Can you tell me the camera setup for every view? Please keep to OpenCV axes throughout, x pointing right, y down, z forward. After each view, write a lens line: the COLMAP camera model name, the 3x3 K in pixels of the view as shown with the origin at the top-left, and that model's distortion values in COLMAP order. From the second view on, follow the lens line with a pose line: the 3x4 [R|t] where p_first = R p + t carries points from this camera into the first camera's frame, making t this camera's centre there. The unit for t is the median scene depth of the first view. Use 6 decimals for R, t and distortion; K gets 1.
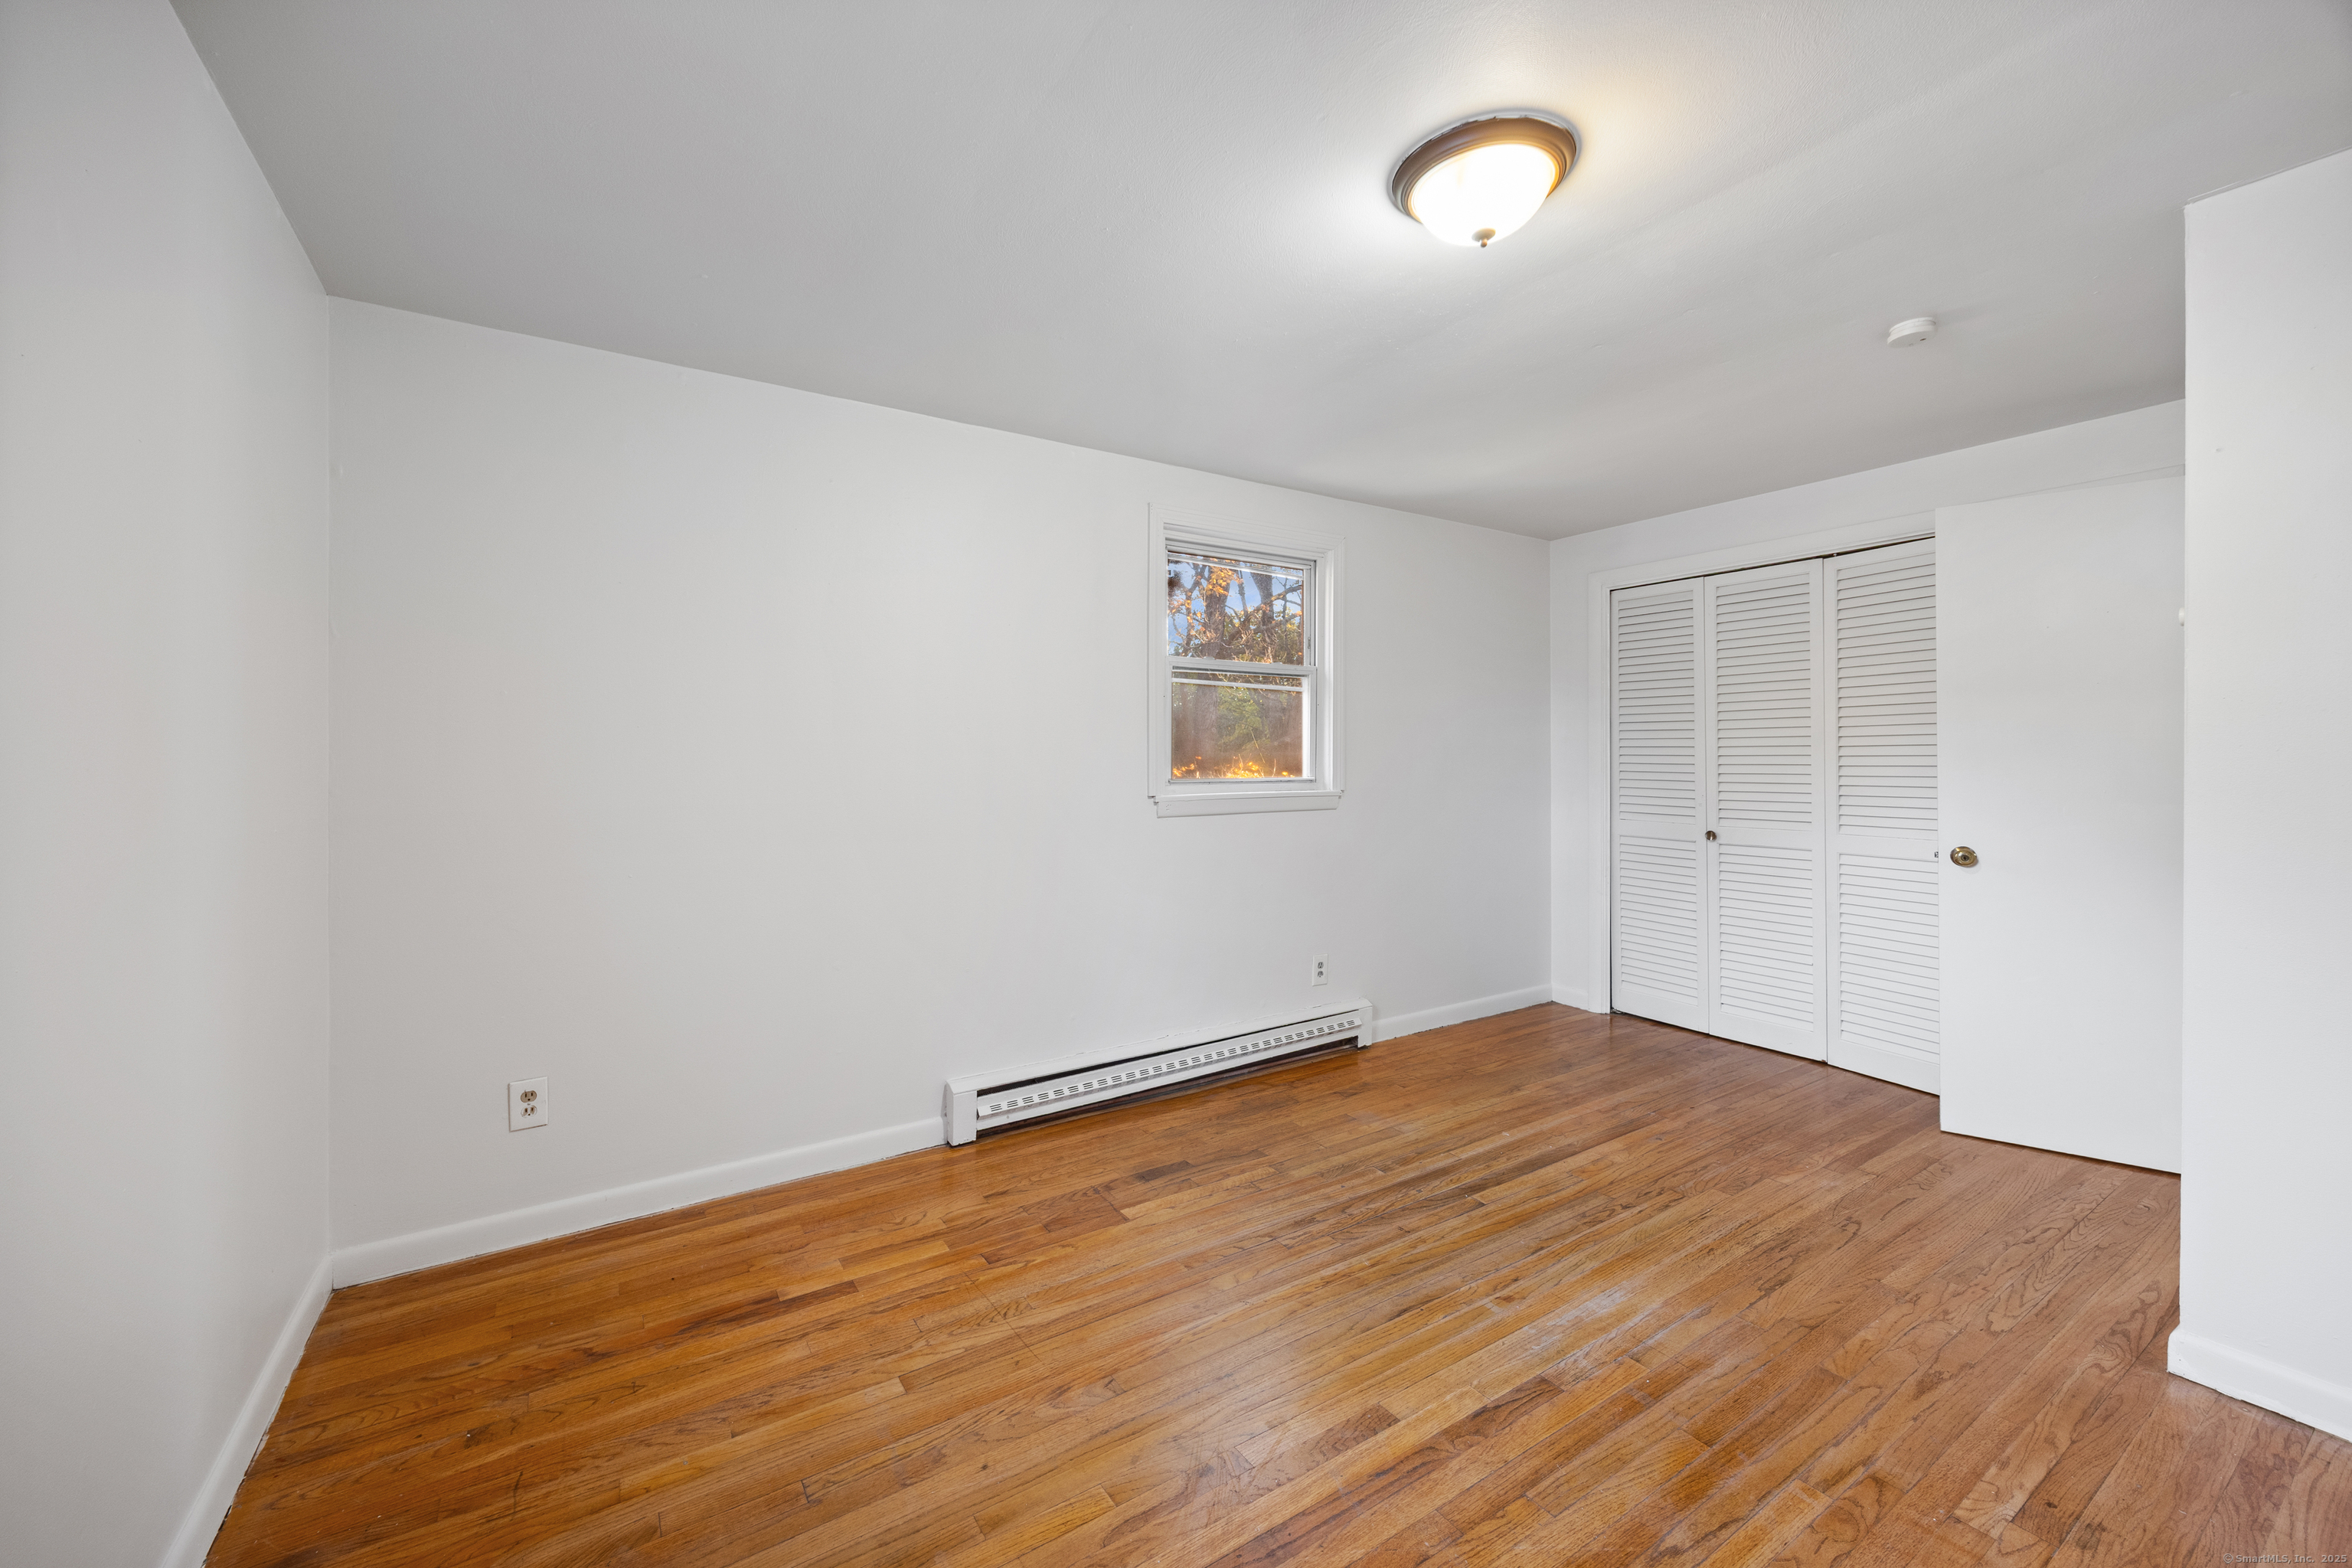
lens RADIAL K [[919.4, 0, 1174.9], [0, 919.4, 757.9], [0, 0, 1]] dist [0.001105, 0.000399]
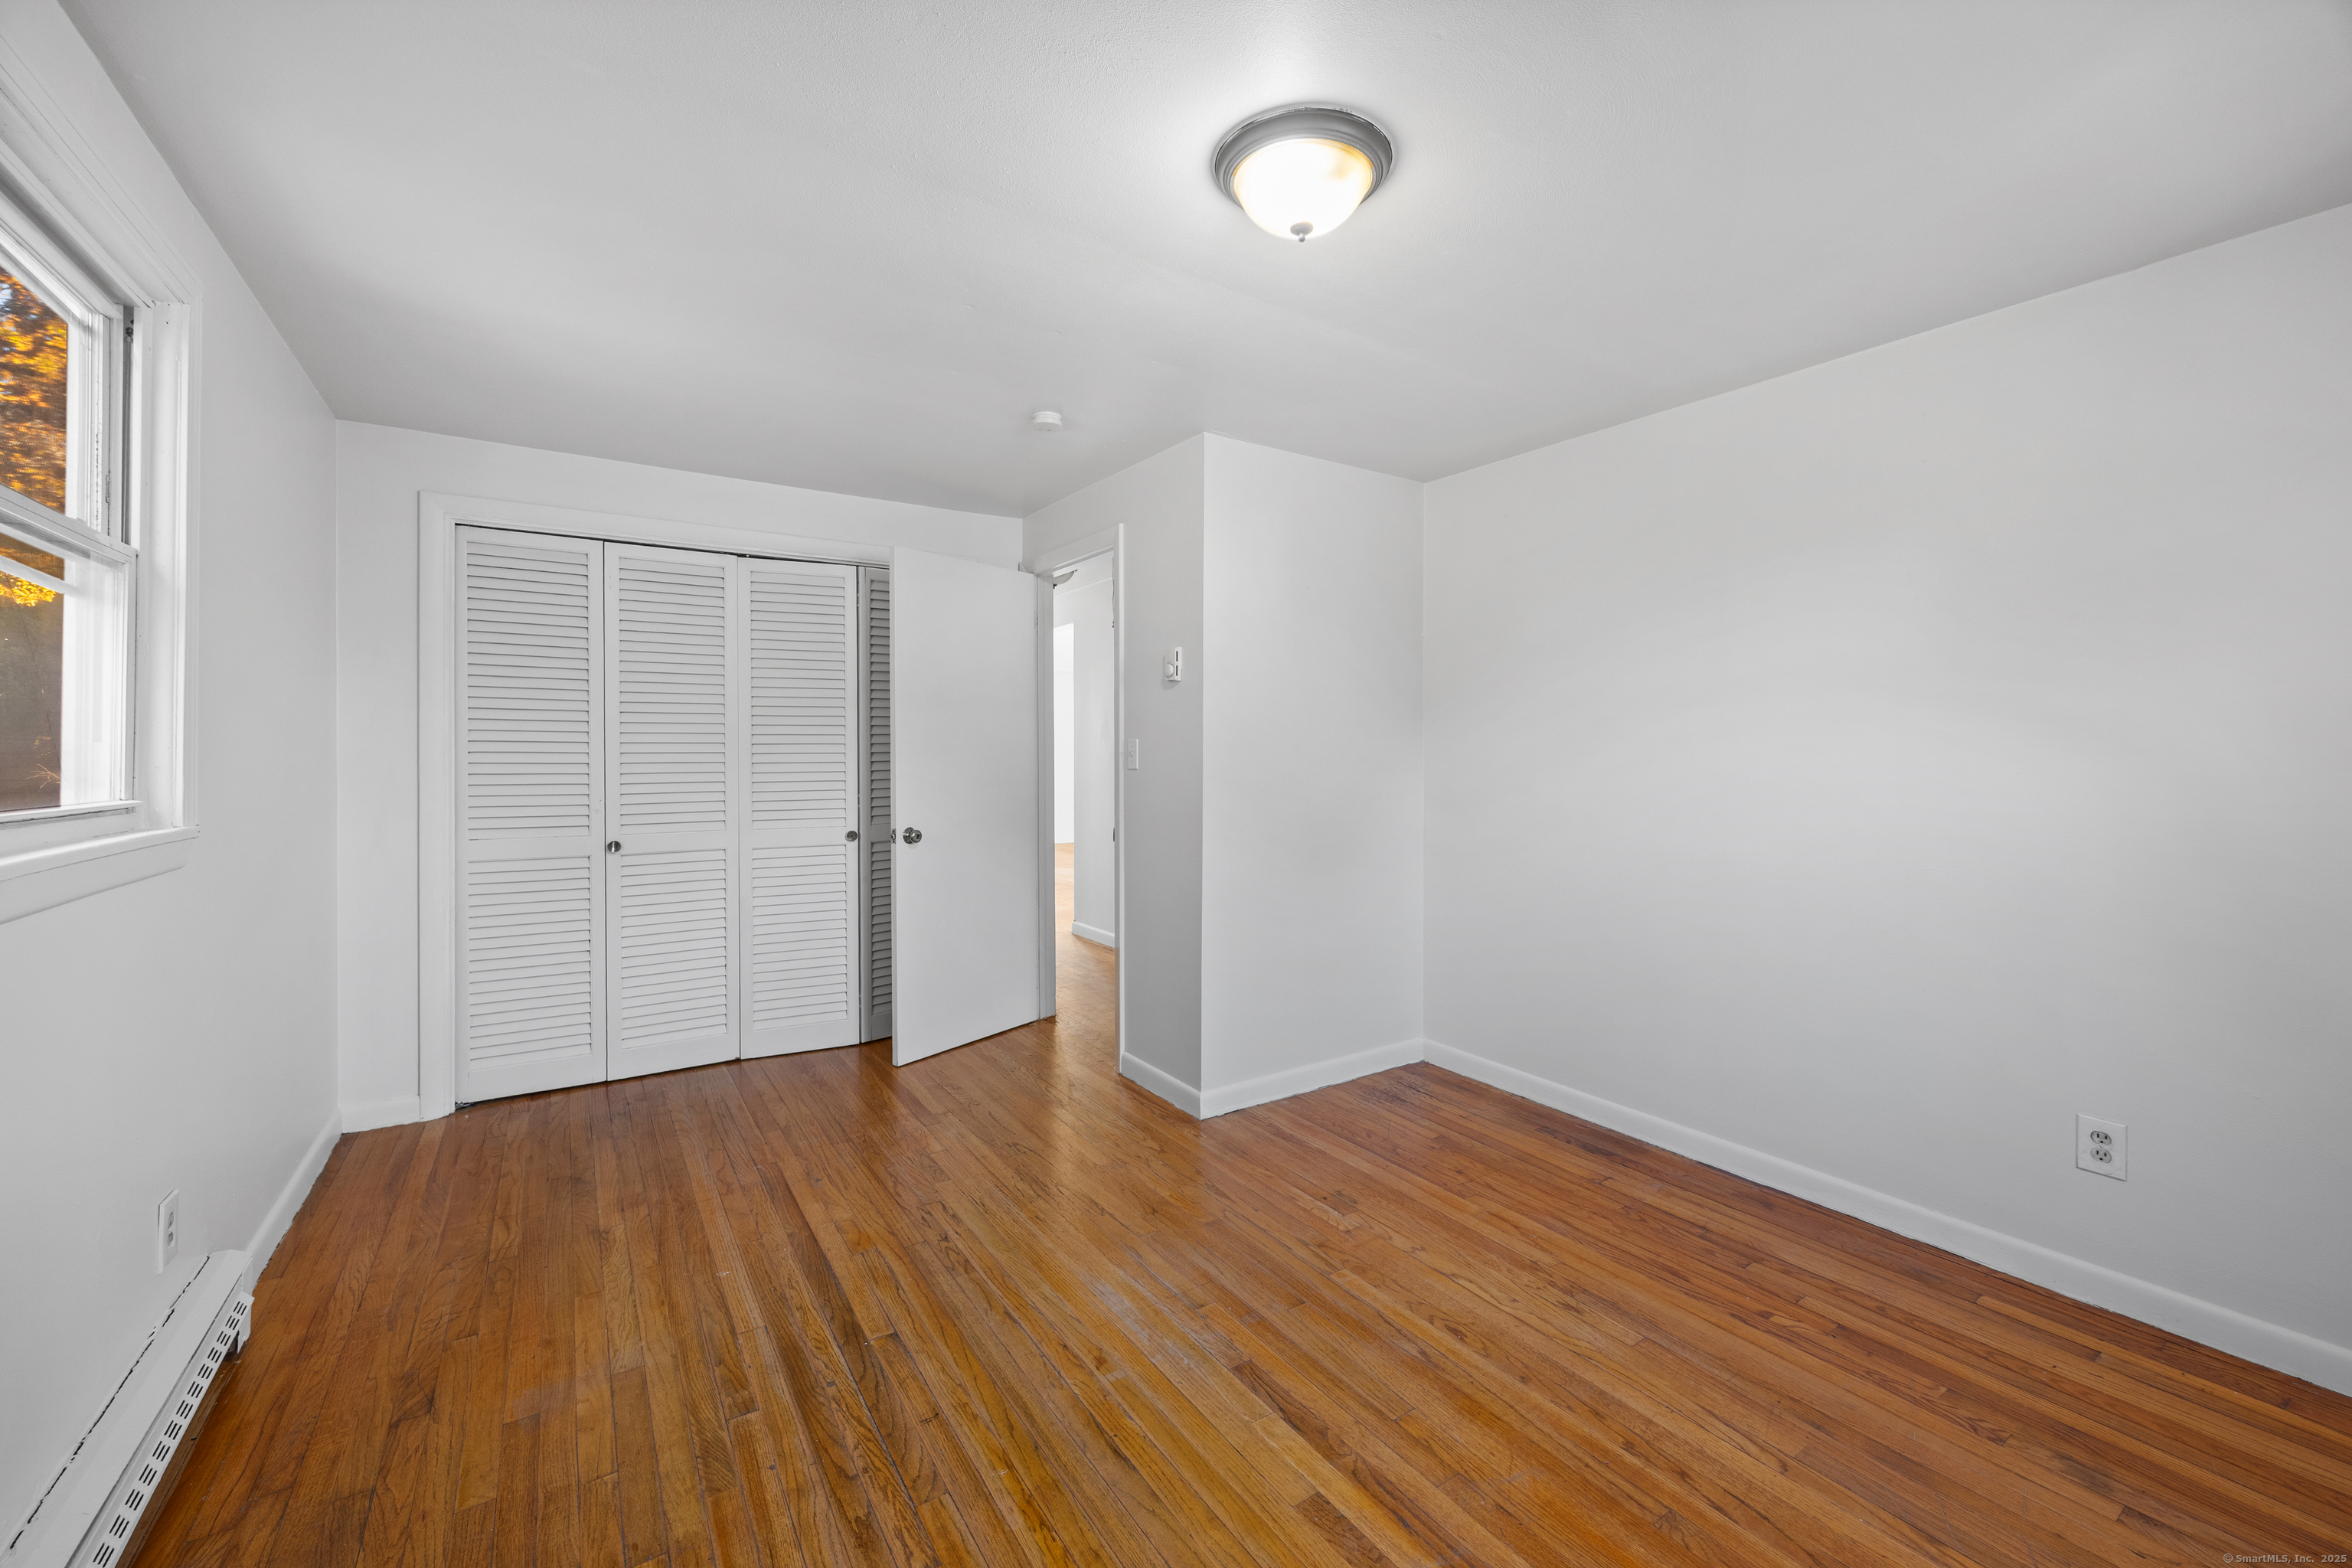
lens RADIAL K [[919.4, 0, 1174.9], [0, 919.4, 757.9], [0, 0, 1]] dist [0.001105, 0.000399]
pose [[-0.006032, -0.002869, 0.999978, -0.464529], [0.000416, 0.999996, 0.002872, -0.001866], [-0.999982, 0.000433, -0.006031, 0.812367]]
